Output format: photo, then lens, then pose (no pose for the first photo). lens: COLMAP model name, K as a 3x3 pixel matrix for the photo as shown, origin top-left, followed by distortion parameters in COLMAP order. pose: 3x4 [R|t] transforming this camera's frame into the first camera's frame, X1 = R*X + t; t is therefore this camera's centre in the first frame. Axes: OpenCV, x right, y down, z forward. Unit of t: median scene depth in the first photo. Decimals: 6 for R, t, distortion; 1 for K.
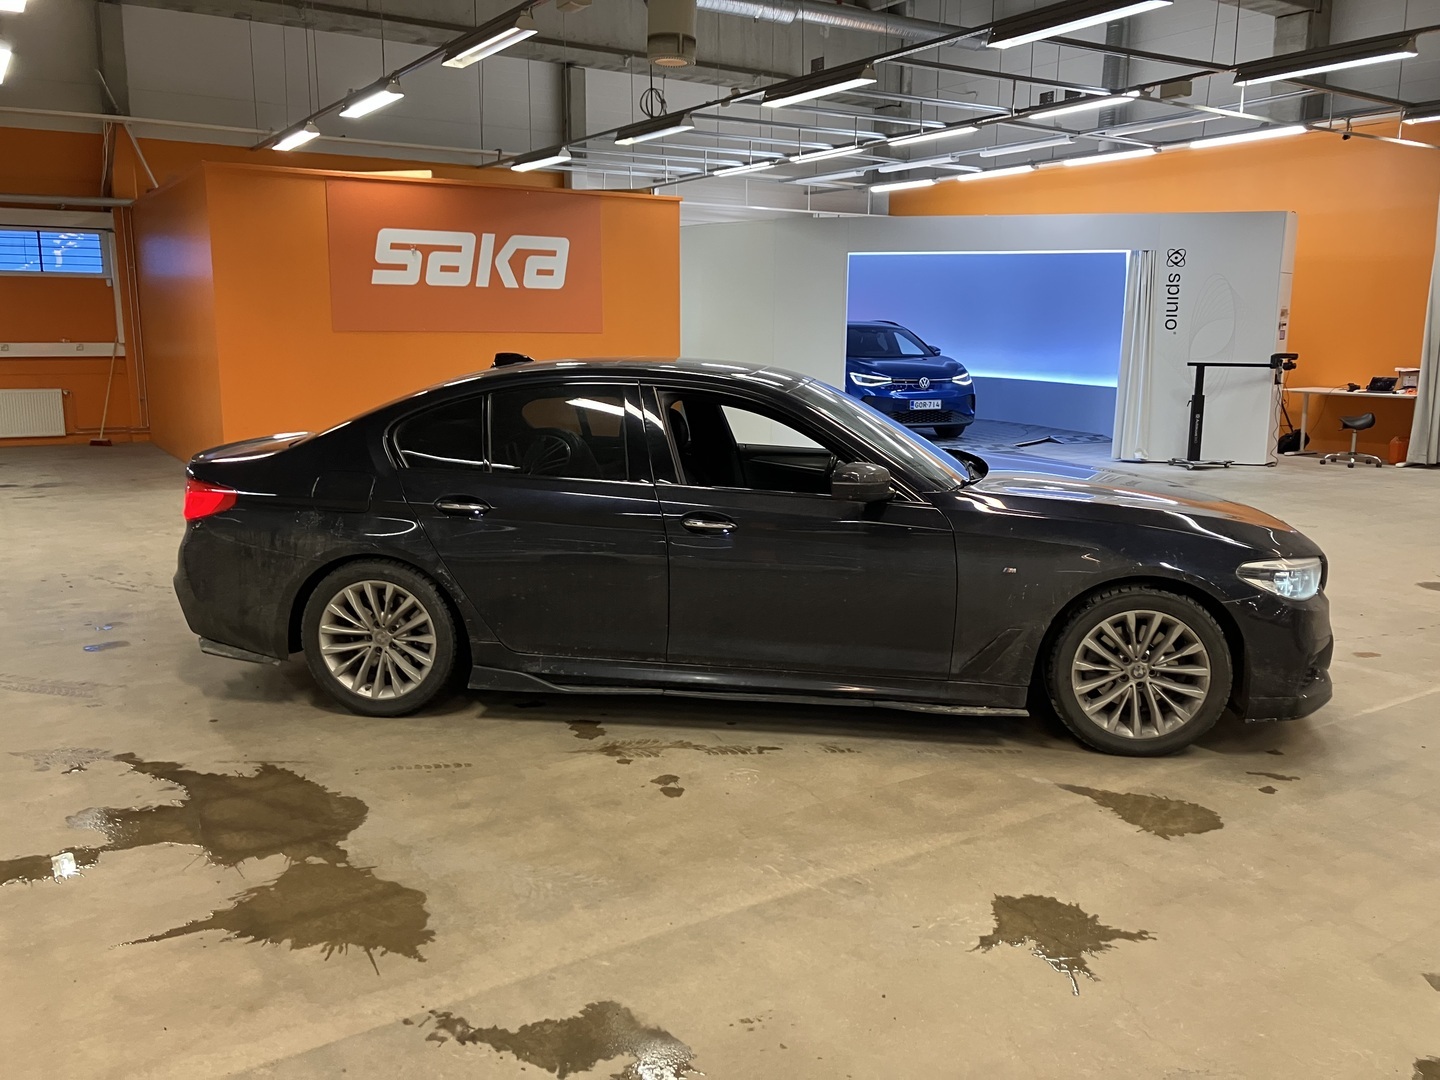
lens RADIAL K [[1185.5, 0, 733.4], [0, 1185.5, 540.8], [0, 0, 1]] dist [0.019186, -0.006559]
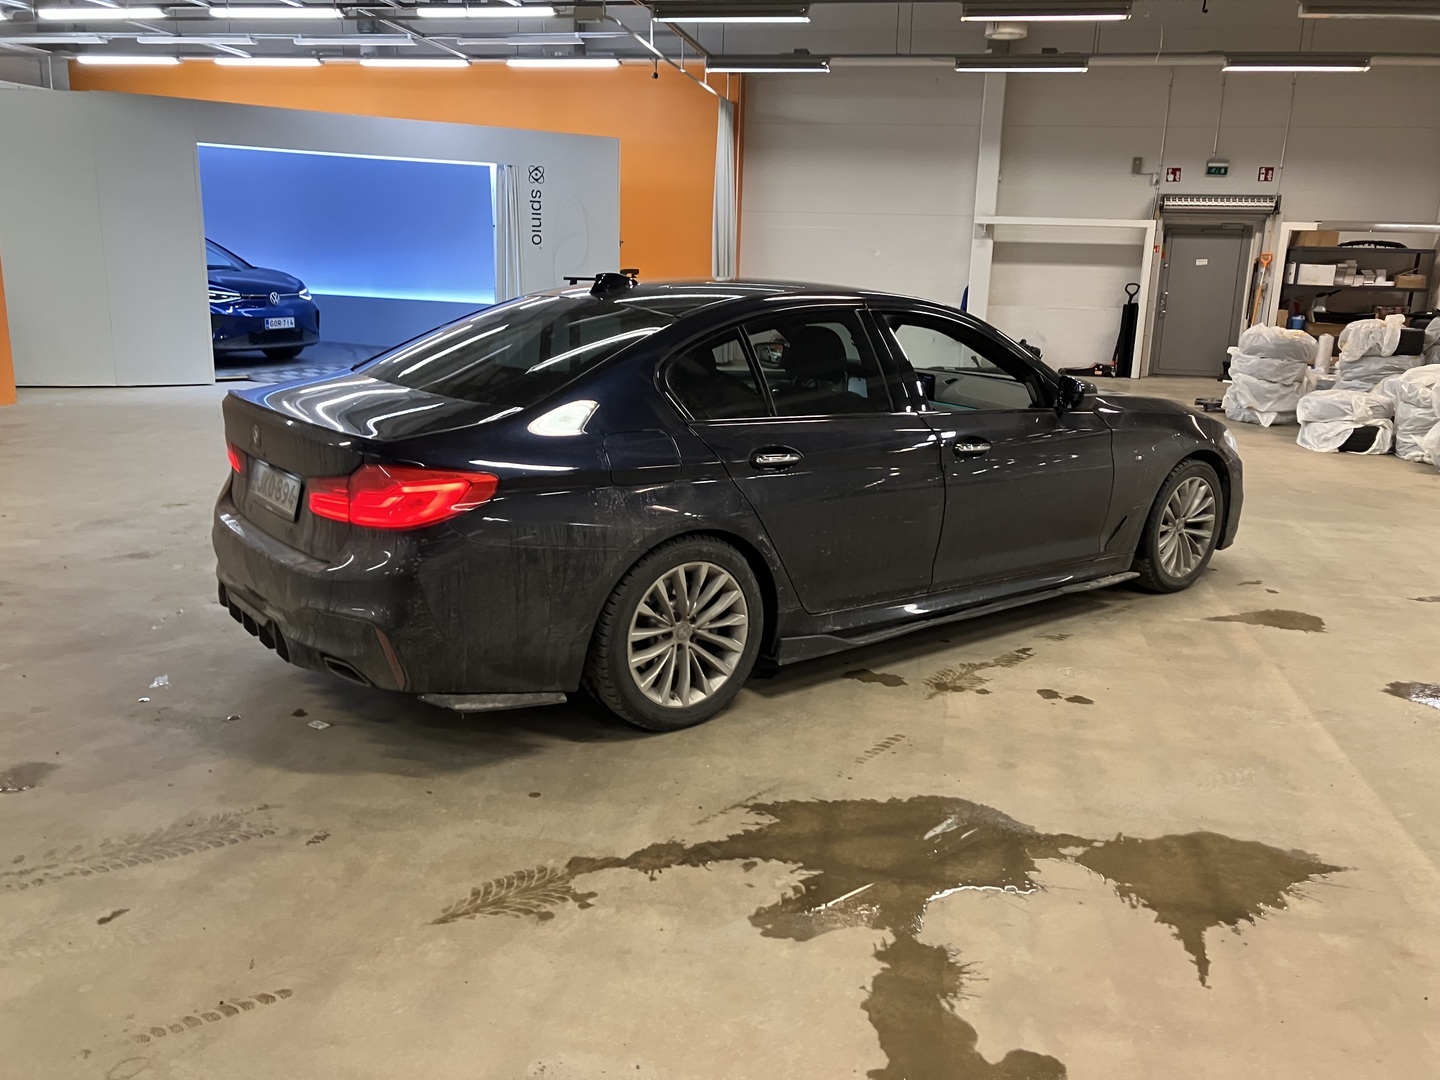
lens RADIAL K [[1185.5, 0, 733.4], [0, 1185.5, 540.8], [0, 0, 1]] dist [0.019186, -0.006559]
pose [[0.686733, -0.159599, 0.709173, -0.860759], [0.106802, 0.987165, 0.118738, -0.074548], [-0.719021, -0.005801, 0.694964, 0.427248]]
